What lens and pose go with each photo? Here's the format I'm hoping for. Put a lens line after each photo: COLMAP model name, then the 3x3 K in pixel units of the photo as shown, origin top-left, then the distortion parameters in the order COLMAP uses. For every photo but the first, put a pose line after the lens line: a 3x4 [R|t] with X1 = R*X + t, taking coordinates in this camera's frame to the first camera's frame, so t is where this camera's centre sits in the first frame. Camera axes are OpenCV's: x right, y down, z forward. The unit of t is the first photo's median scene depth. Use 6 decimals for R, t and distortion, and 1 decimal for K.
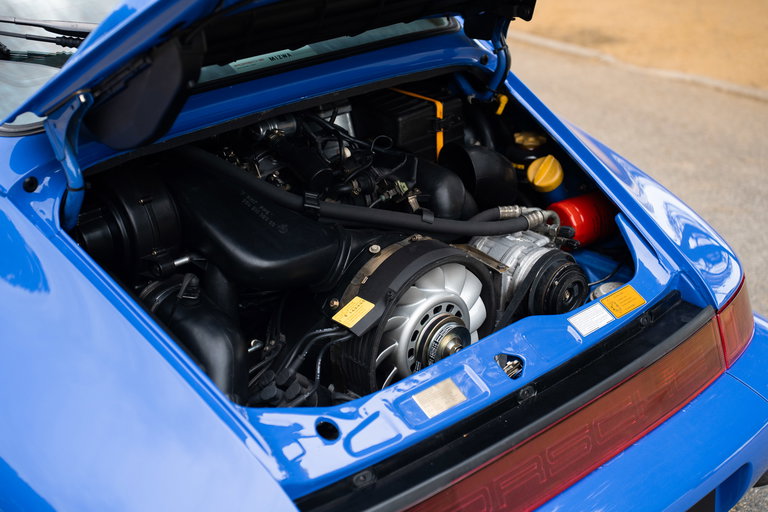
lens RADIAL K [[1204.1, 0, 383.9], [0, 1204.1, 254.4], [0, 0, 1]] dist [0.316287, 0.000000]
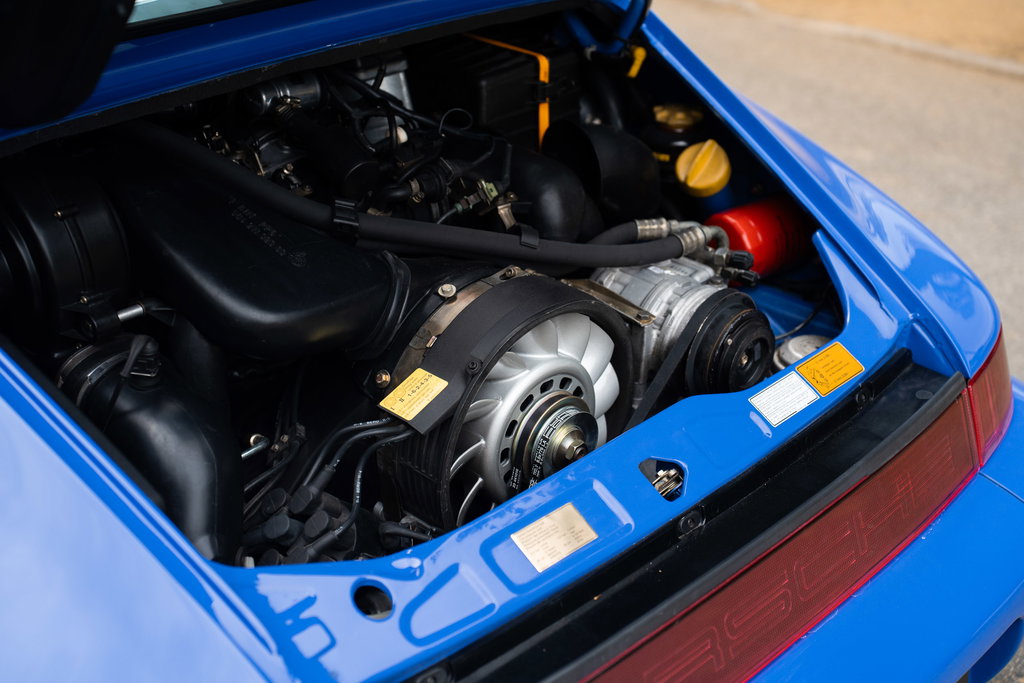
lens RADIAL K [[1458.5, 0, 513.1], [0, 1458.5, 343.9], [0, 0, 1]] dist [0.254780, 0.000000]
pose [[0.998879, -0.003458, 0.047203, -0.008820], [0.000644, 0.998229, 0.059484, -0.021303], [-0.047325, -0.059387, 0.997113, 0.227399]]
